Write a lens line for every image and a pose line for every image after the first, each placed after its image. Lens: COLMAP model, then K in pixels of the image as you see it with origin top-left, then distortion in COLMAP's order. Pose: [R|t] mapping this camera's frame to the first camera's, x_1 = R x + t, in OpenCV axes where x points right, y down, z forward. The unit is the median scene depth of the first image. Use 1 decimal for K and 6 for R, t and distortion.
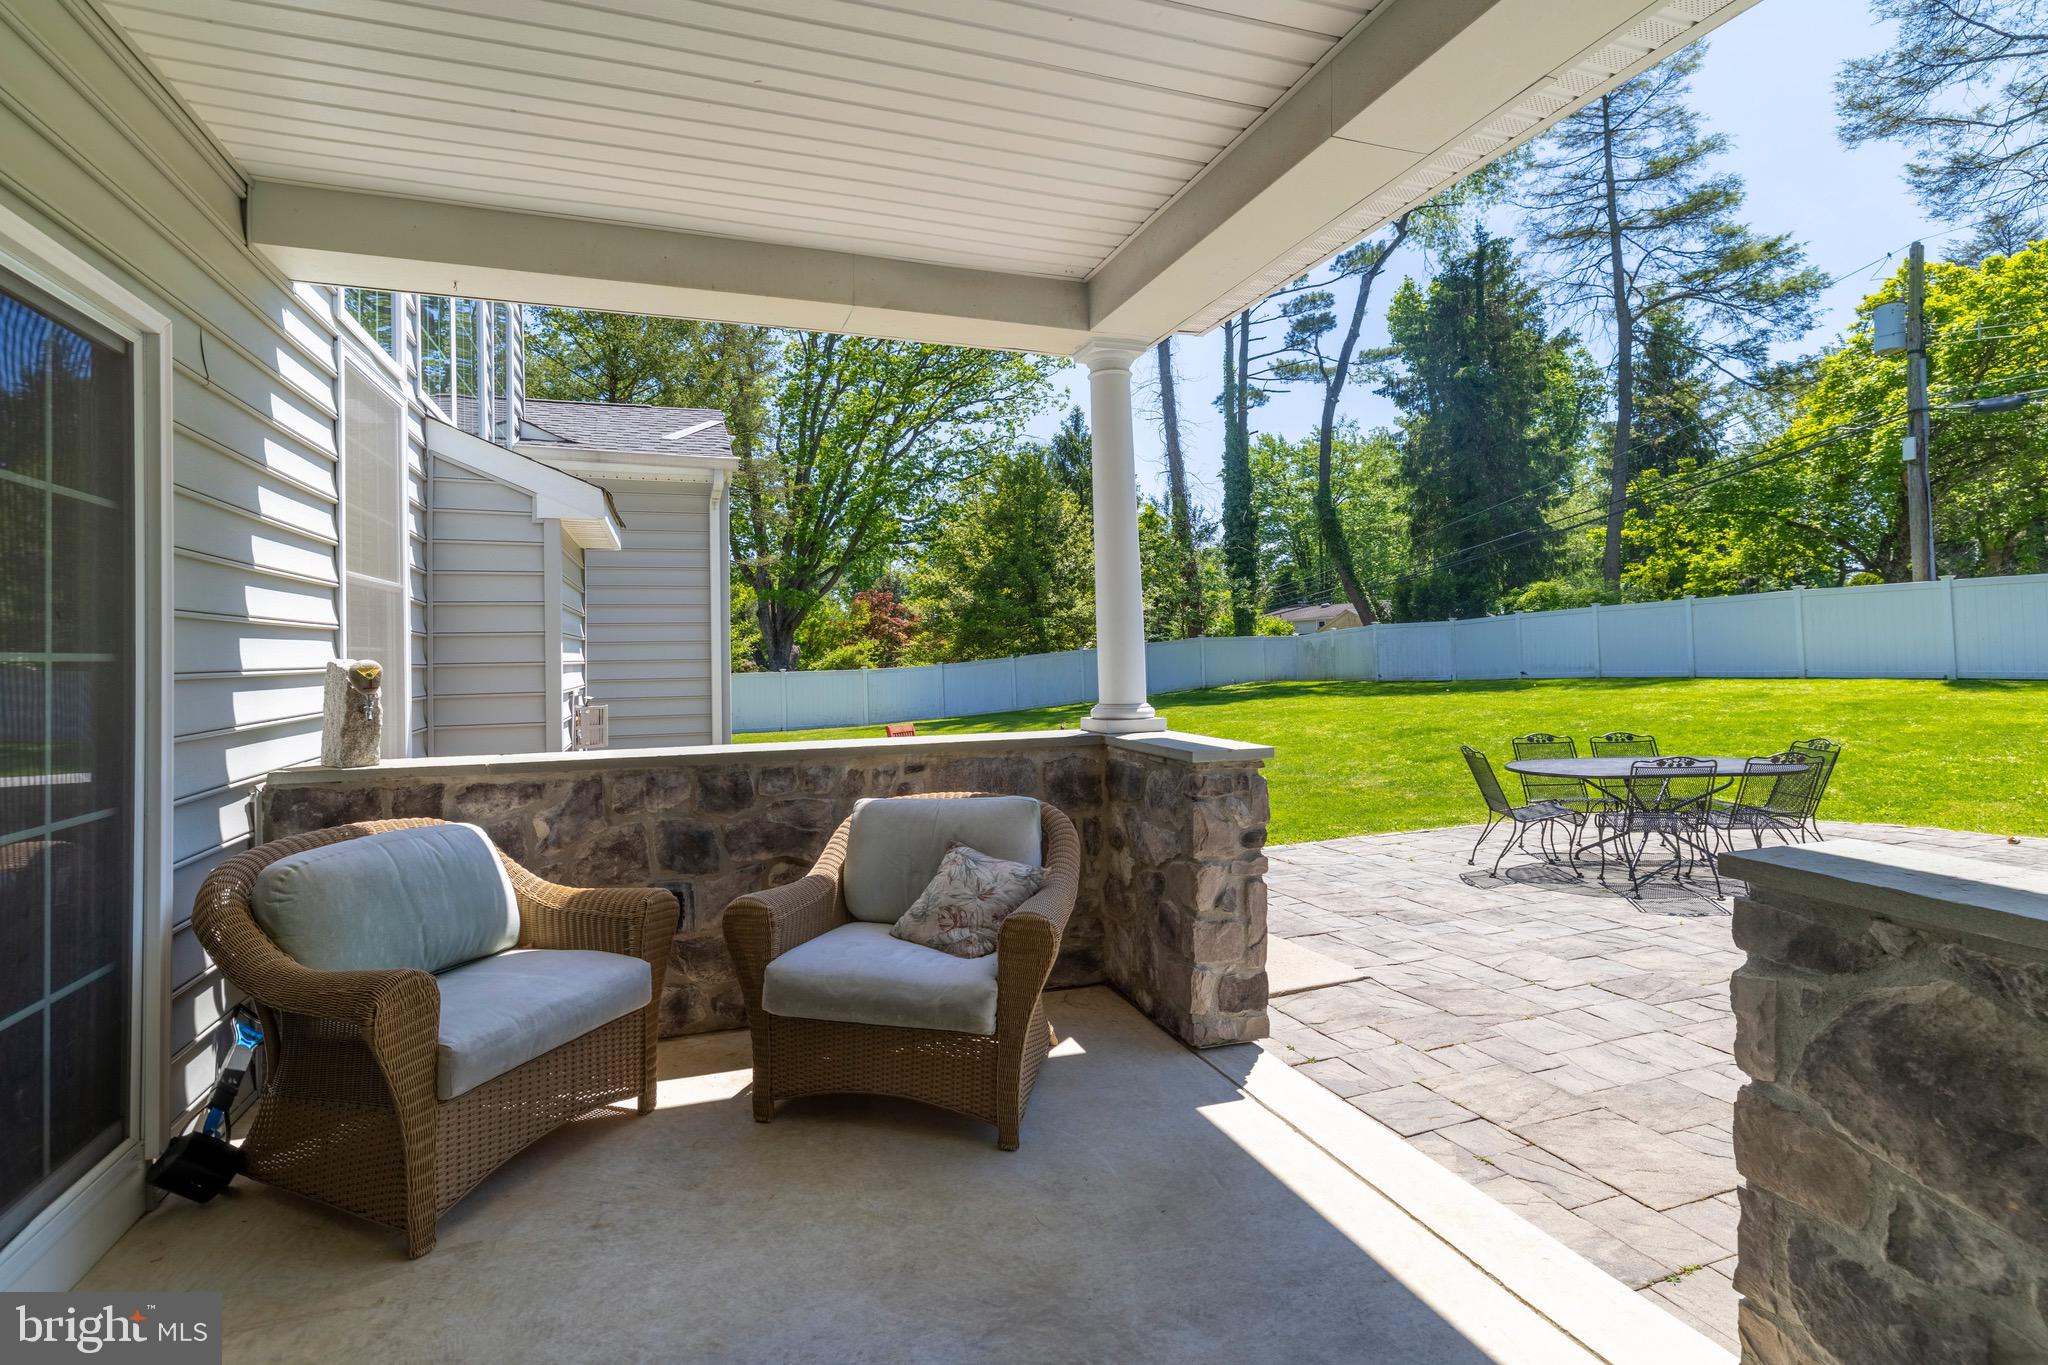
lens RADIAL K [[982.1, 0, 1019.3], [0, 982.1, 652.5], [0, 0, 1]] dist [-0.000158, 0.000261]
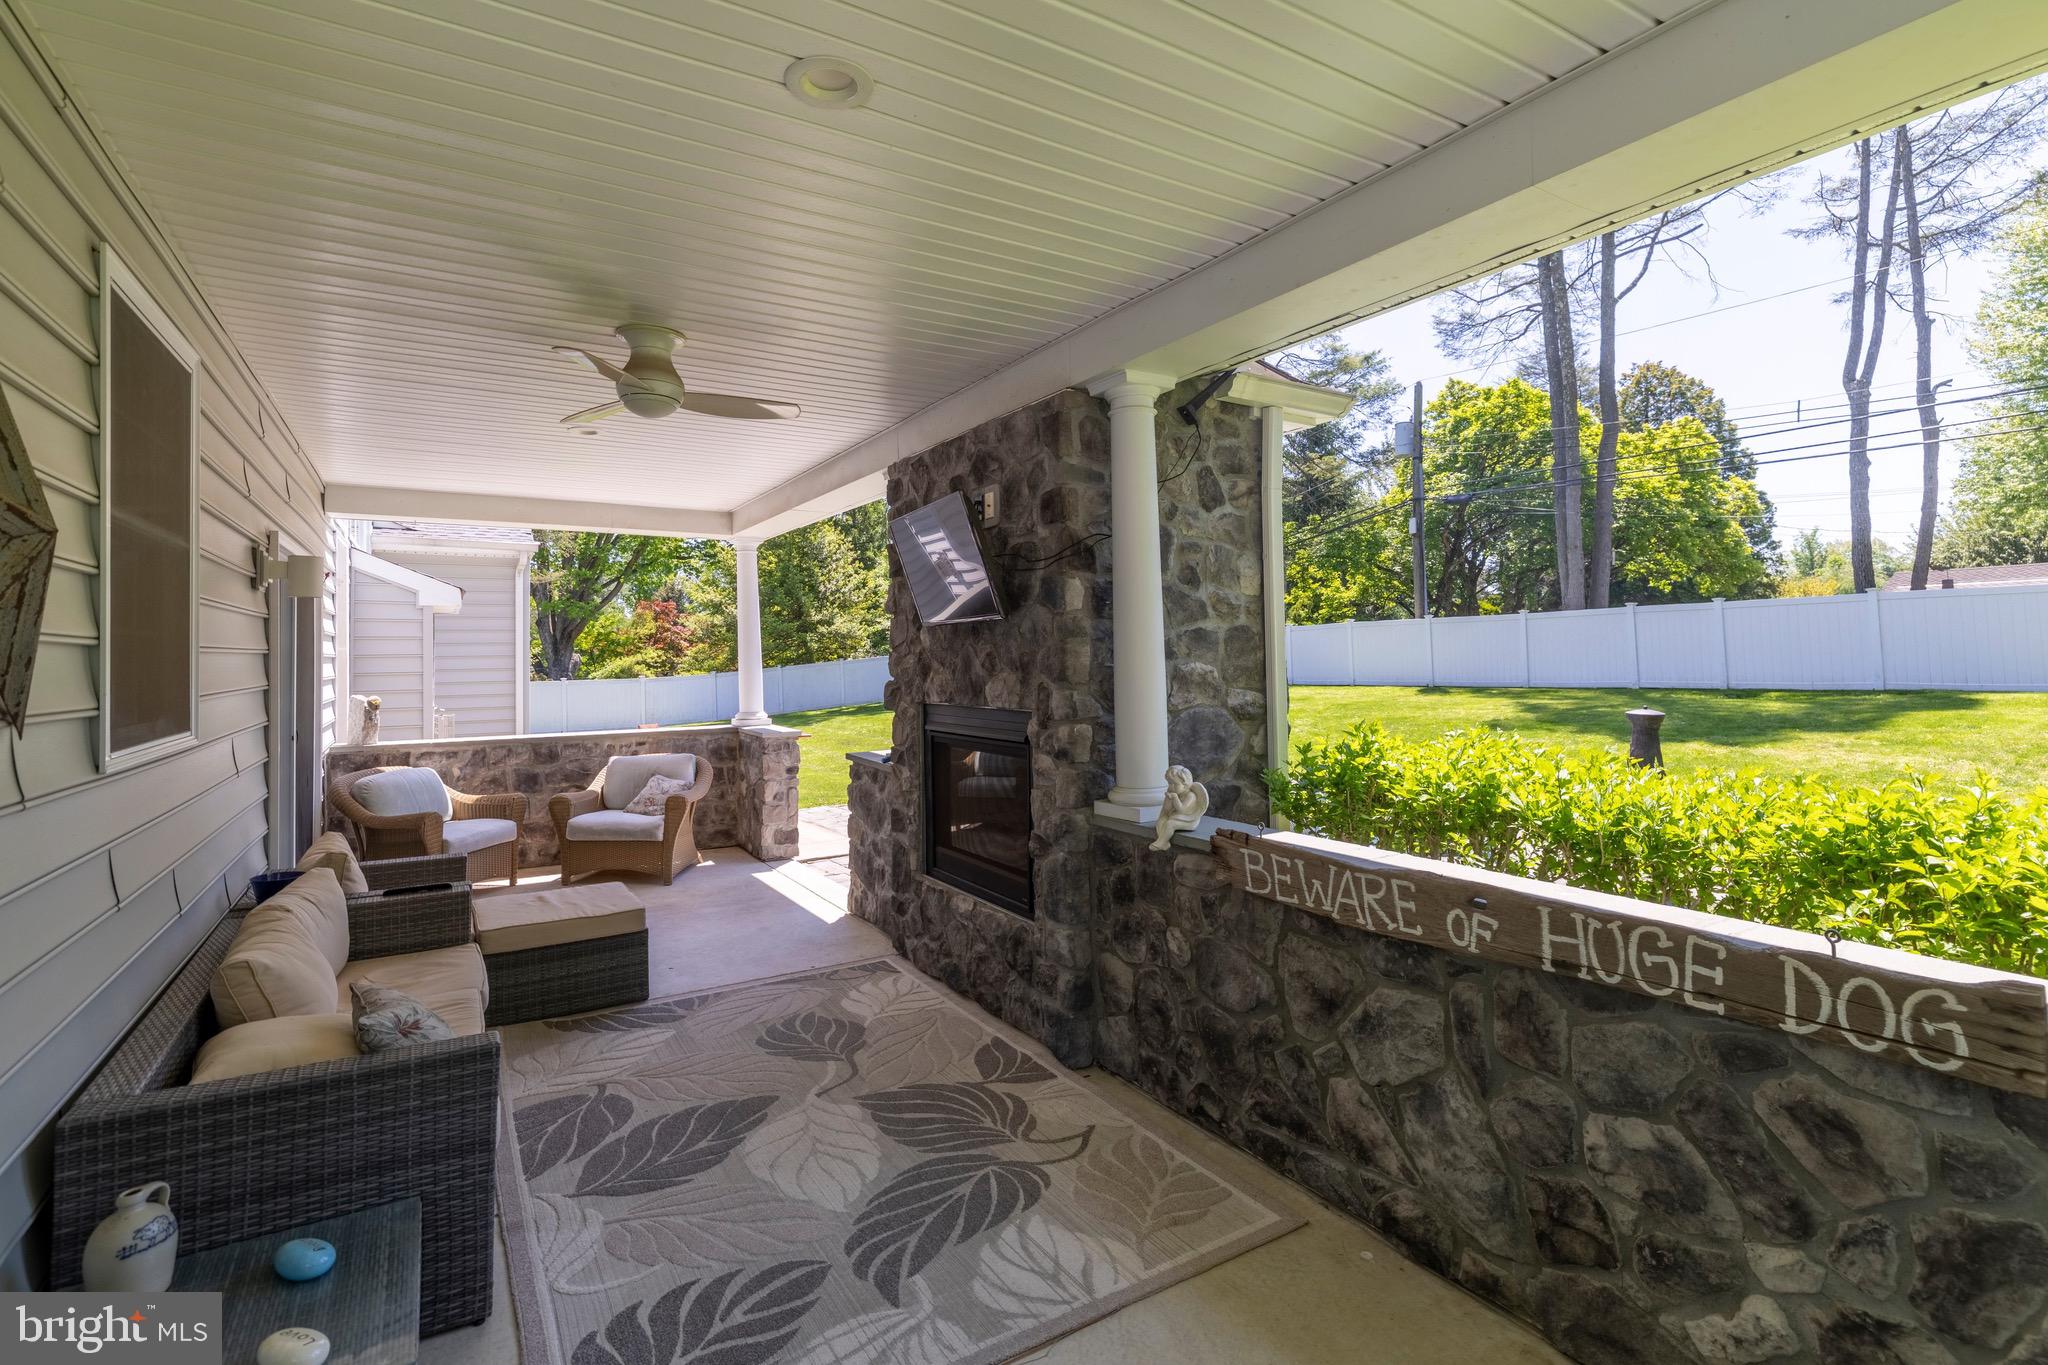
lens RADIAL K [[961.1, 0, 1015.6], [0, 961.1, 647.8], [0, 0, 1]] dist [0.001044, 0.000029]
pose [[0.978921, 0.004795, 0.204181, 0.037579], [-0.003173, 0.999961, -0.008269, -0.010720], [-0.204213, 0.007446, 0.978898, -0.172538]]
